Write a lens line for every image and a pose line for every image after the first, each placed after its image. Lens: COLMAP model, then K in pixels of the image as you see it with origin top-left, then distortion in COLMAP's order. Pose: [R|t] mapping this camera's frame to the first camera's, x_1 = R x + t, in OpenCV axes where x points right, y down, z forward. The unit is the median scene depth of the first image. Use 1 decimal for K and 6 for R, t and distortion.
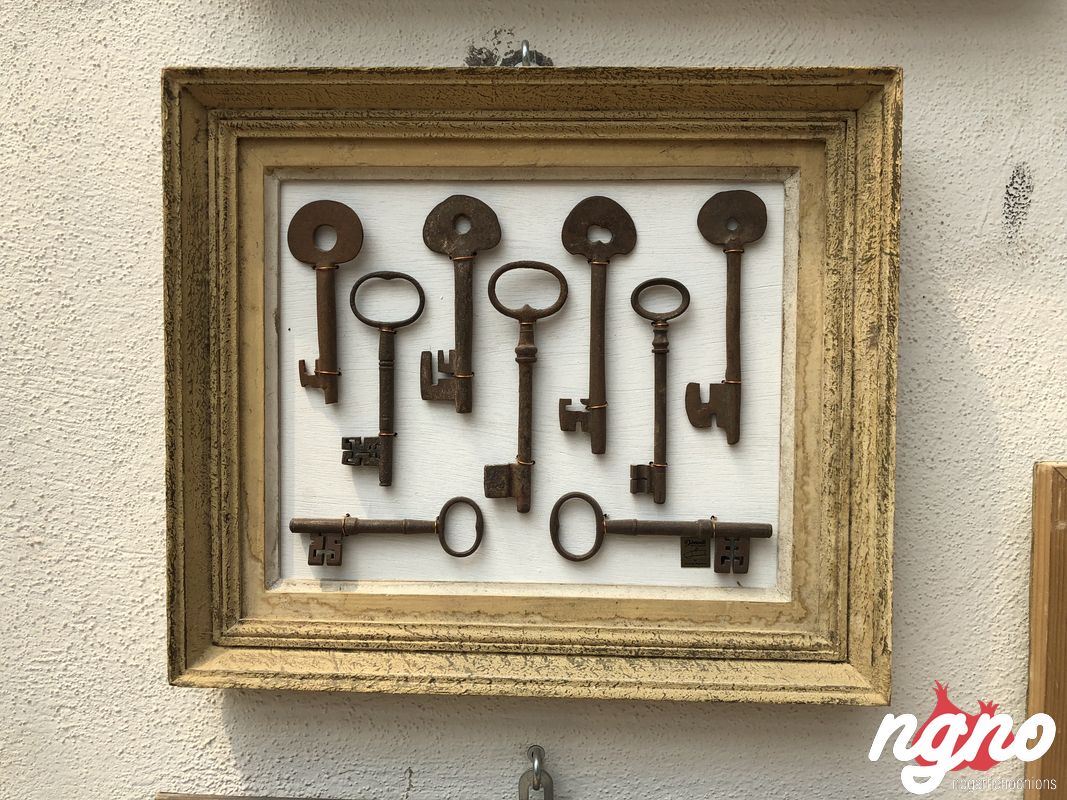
lens RADIAL K [[876.7, 0, 530.1], [0, 876.7, 397.5], [0, 0, 1]] dist [0.037572, -0.041317]
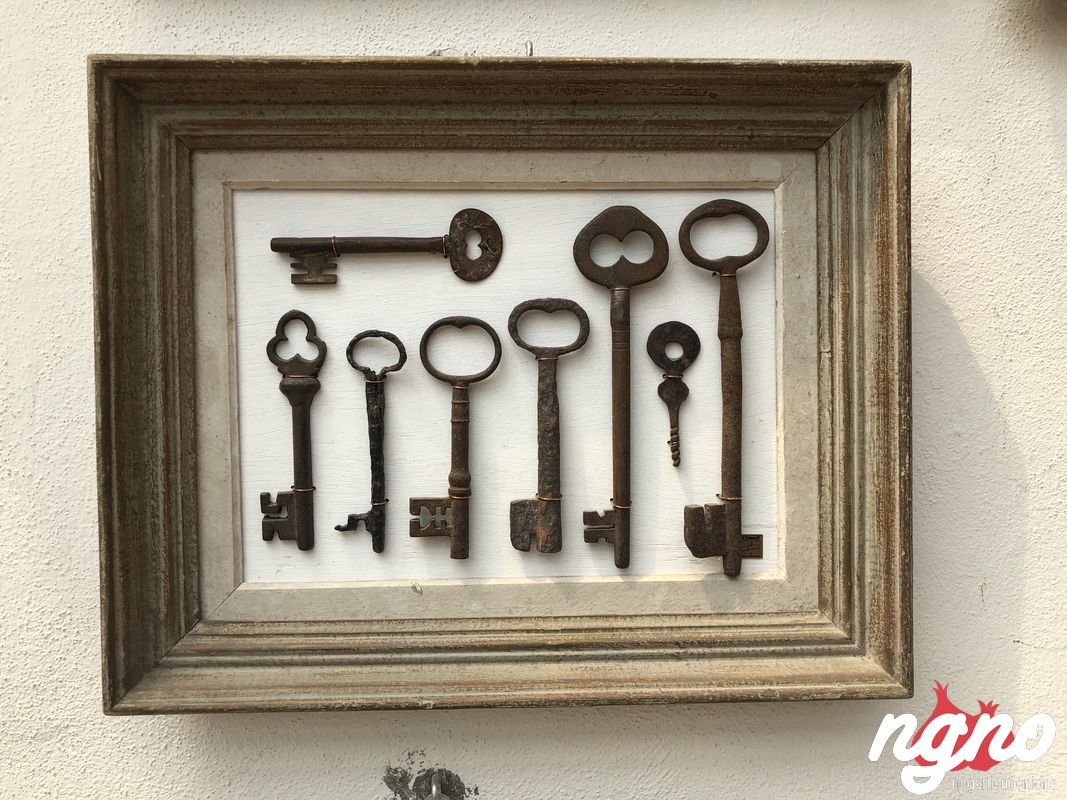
lens RADIAL K [[876.7, 0, 539.8], [0, 876.7, 399.0], [0, 0, 1]] dist [0.037572, -0.041317]
pose [[0.997492, -0.029918, 0.064143, 0.070141], [0.029832, 0.999552, 0.002297, -0.873820], [-0.064183, -0.000378, 0.997938, -0.146696]]
